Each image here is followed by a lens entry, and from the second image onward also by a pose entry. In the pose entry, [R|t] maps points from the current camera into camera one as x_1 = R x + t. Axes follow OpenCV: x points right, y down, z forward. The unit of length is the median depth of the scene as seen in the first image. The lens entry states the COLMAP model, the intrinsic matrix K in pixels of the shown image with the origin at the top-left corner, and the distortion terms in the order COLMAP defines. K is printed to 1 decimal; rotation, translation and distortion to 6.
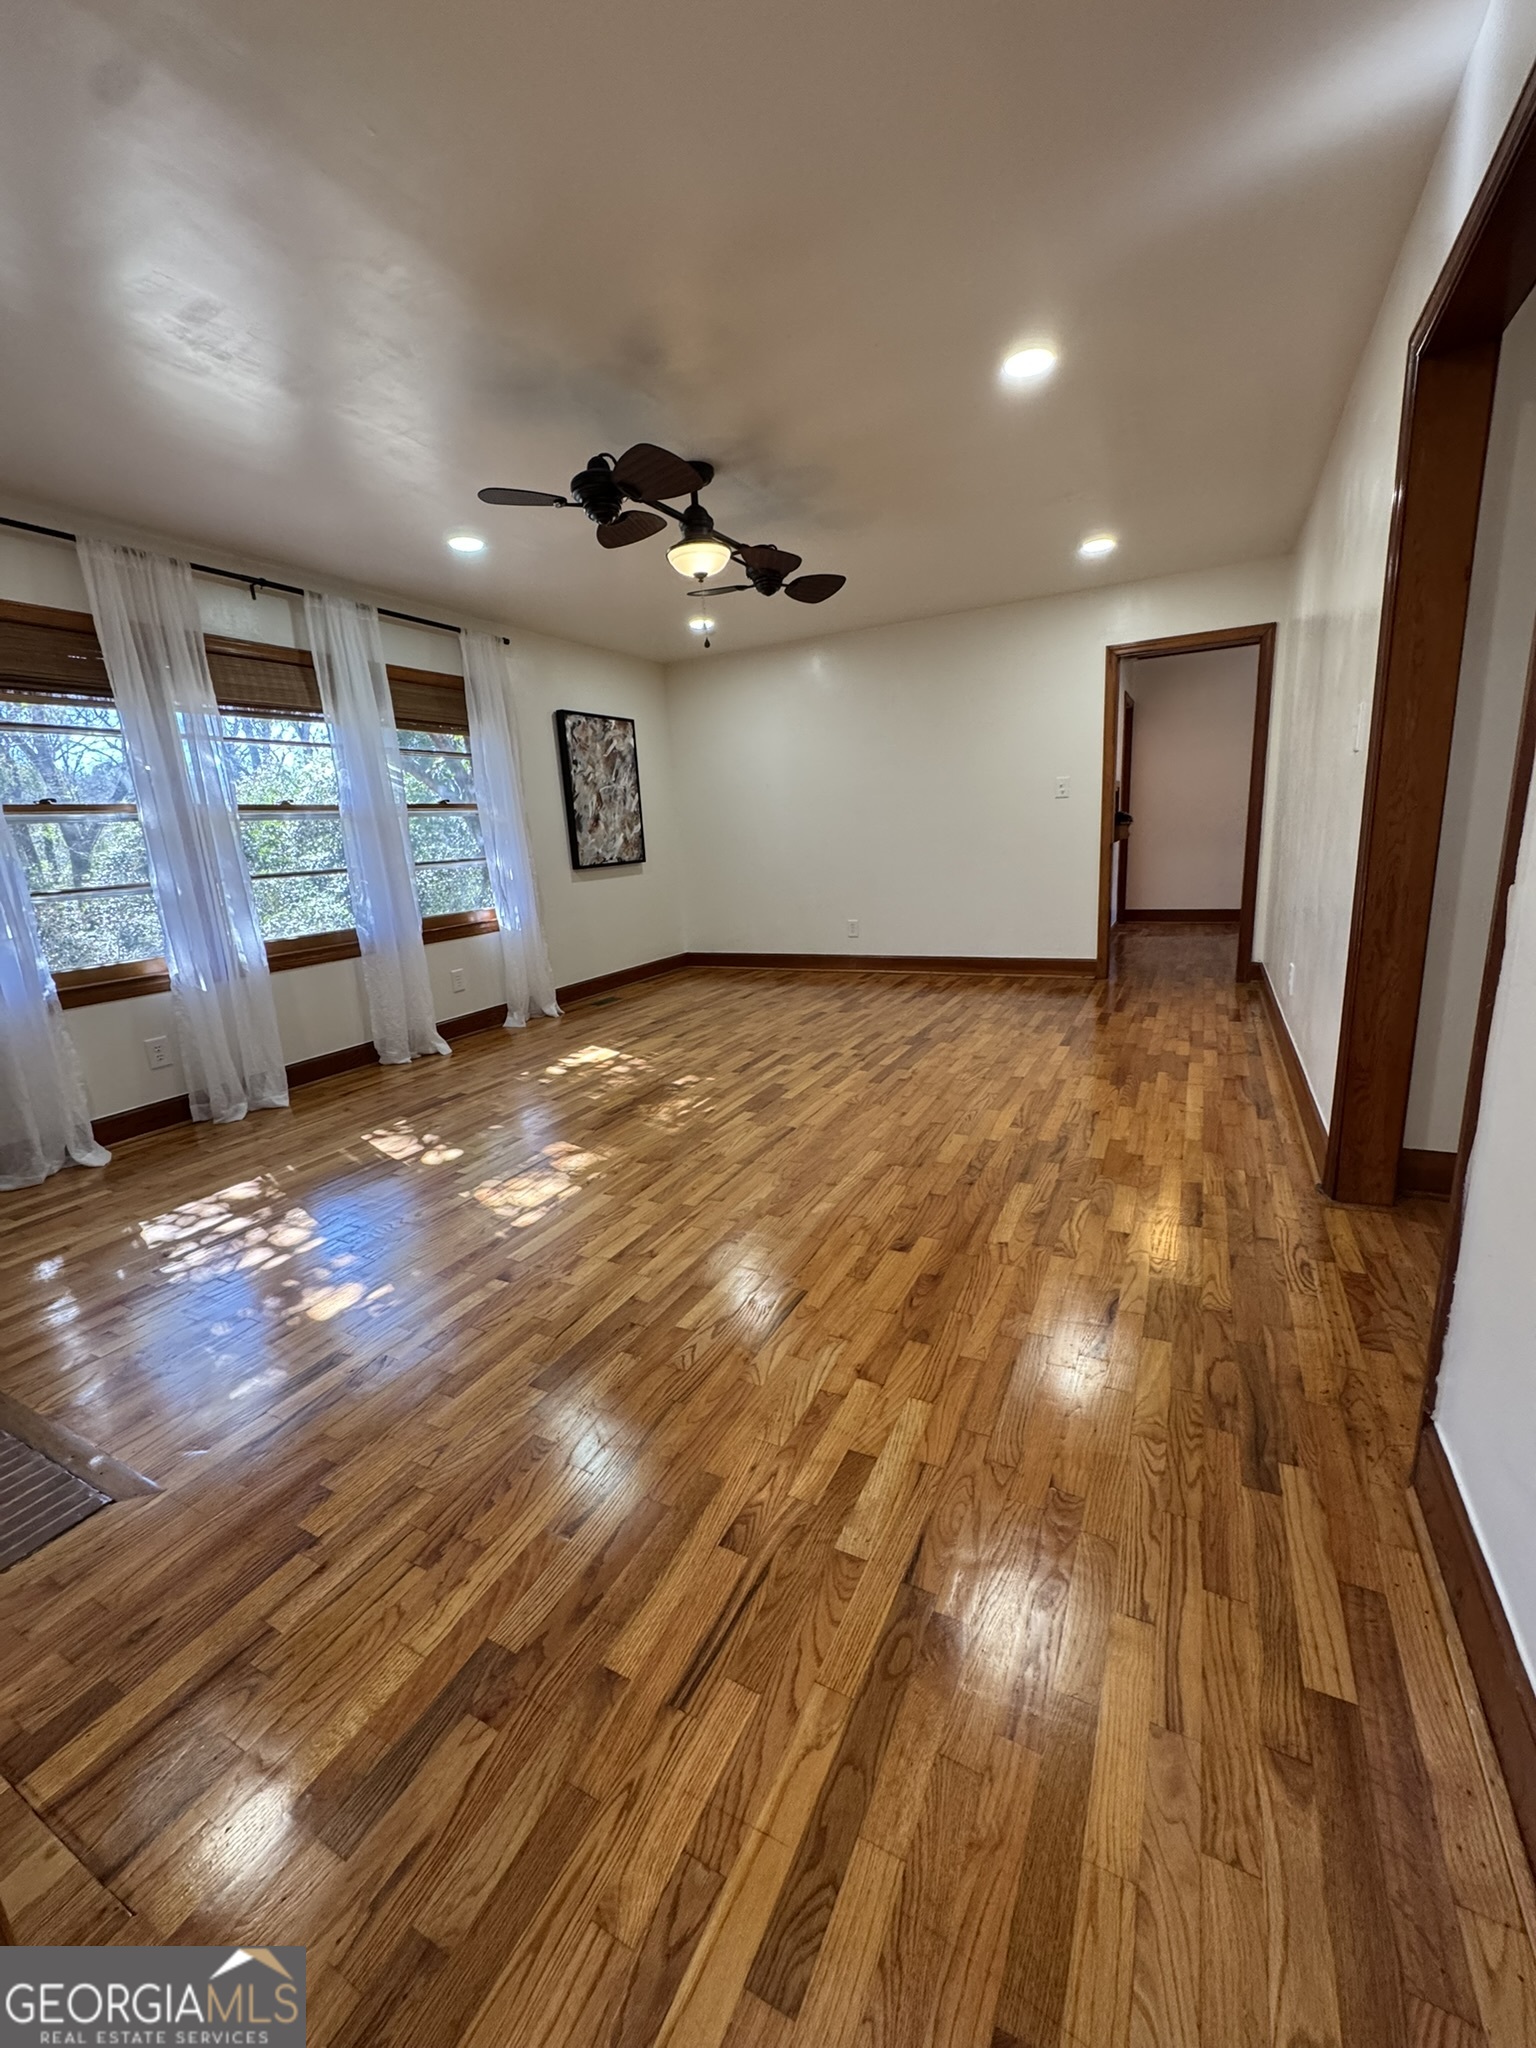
lens RADIAL K [[823.7, 0, 772.6], [0, 823.7, 1032.3], [0, 0, 1]] dist [-0.001370, -0.000055]
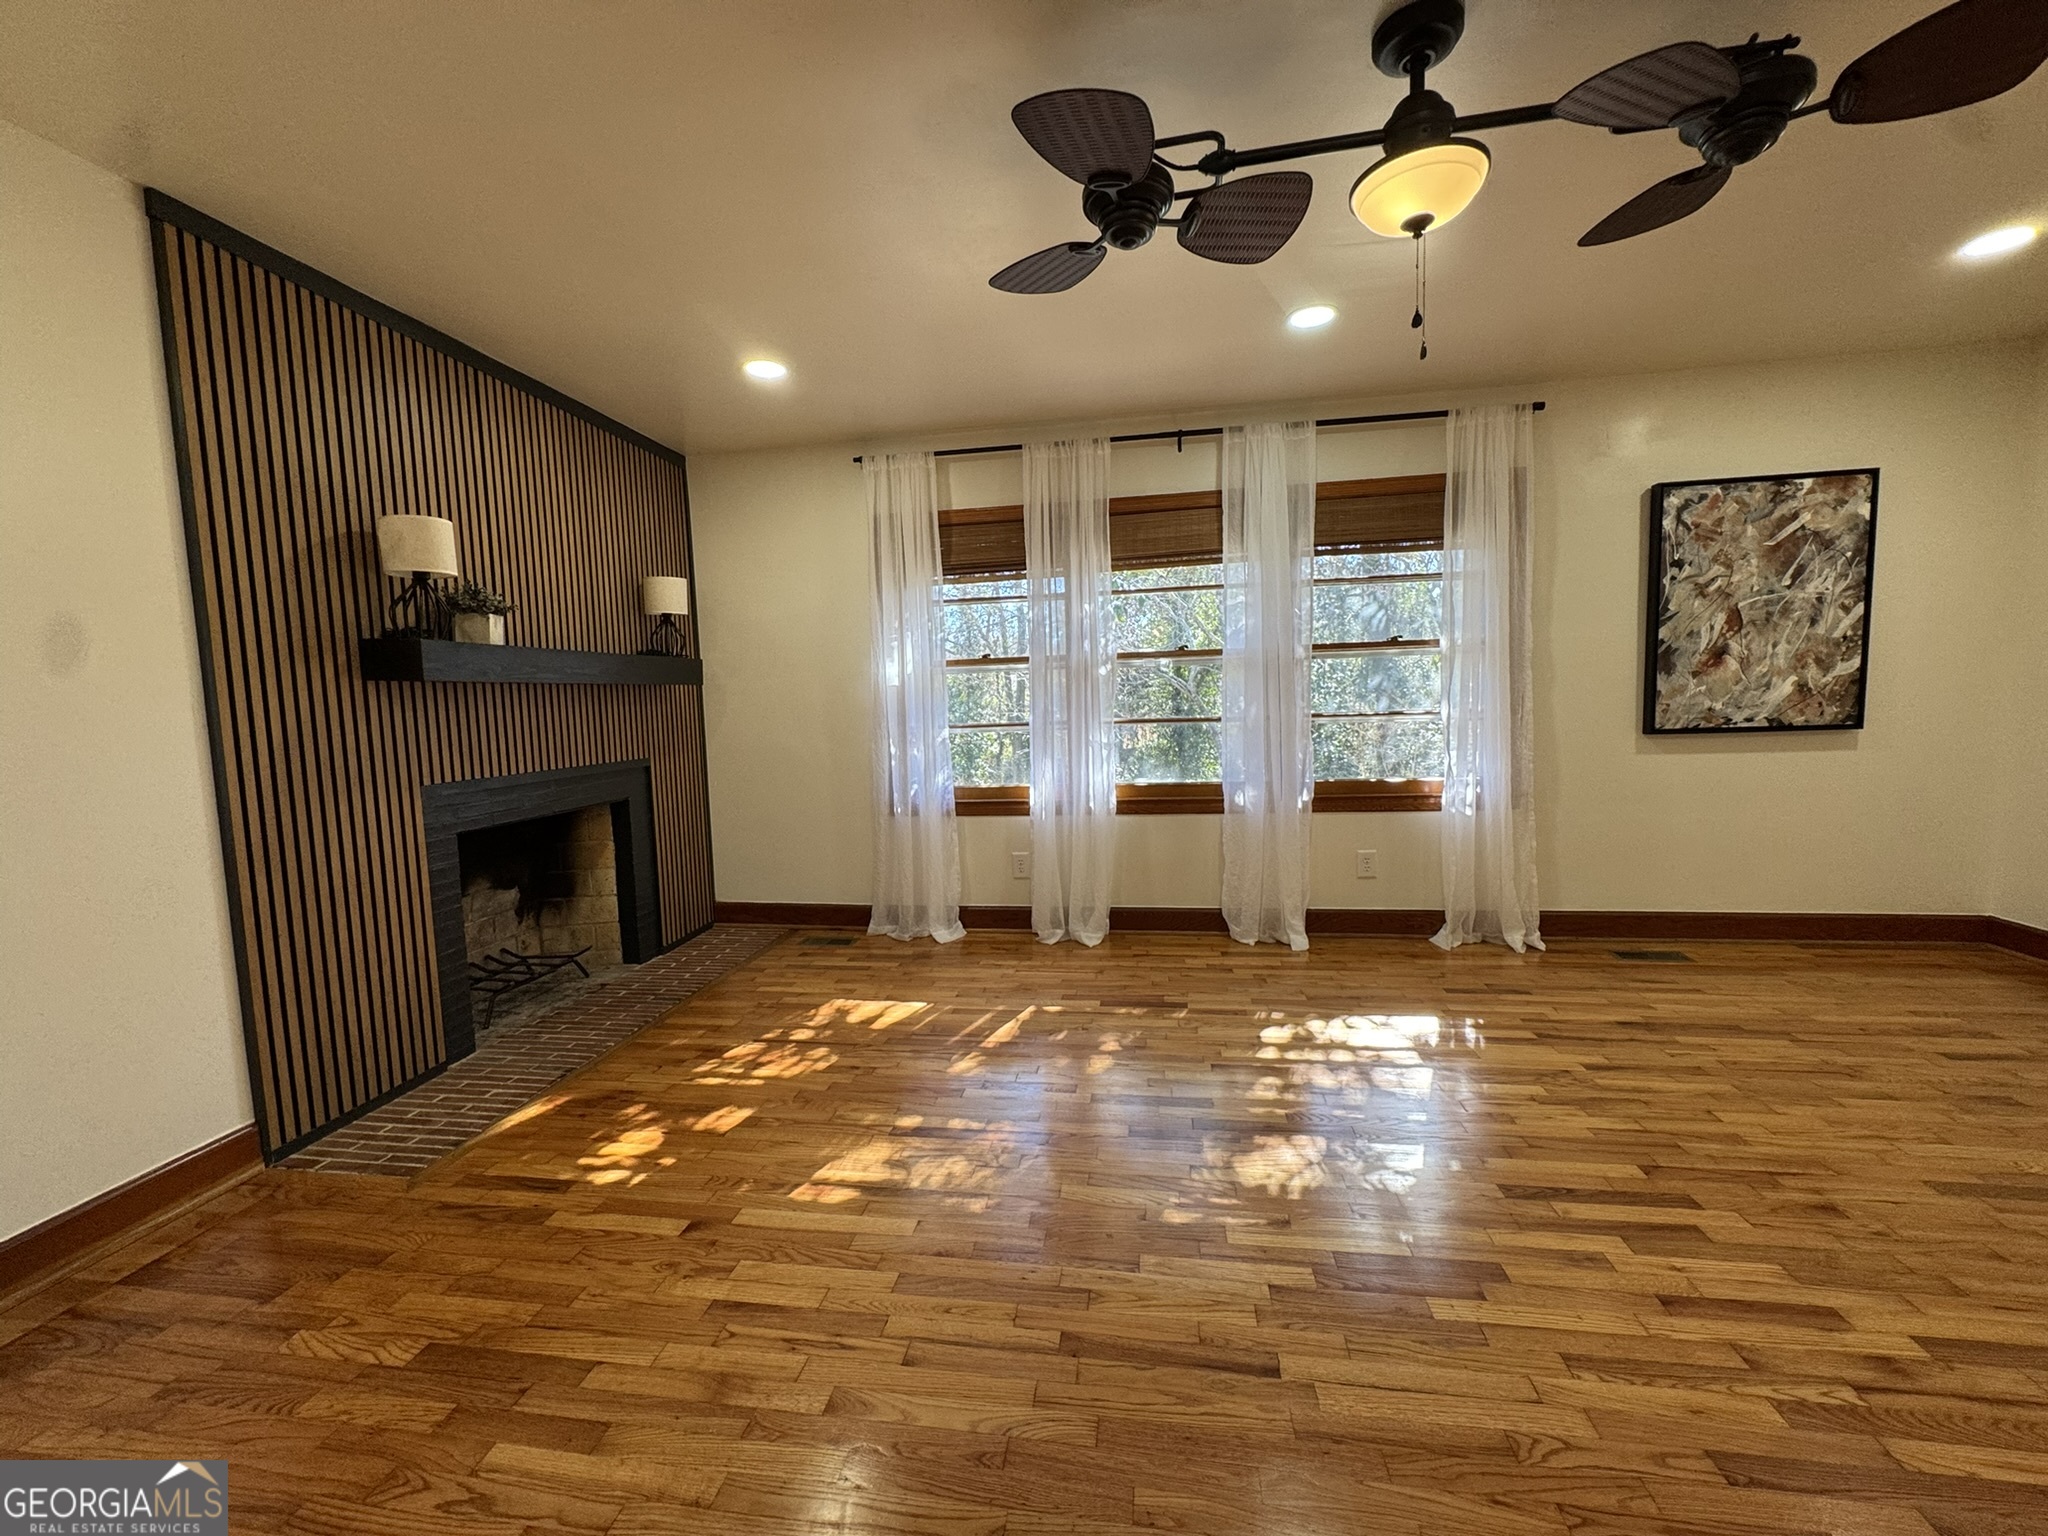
lens RADIAL K [[823.7, 0, 1027.4], [0, 823.7, 760.6], [0, 0, 1]] dist [-0.001370, -0.000055]
pose [[0.305066, 0.119930, -0.944749, 0.247600], [-0.212936, 0.975513, 0.055077, -0.137375], [0.928220, 0.184369, 0.323133, 0.453083]]
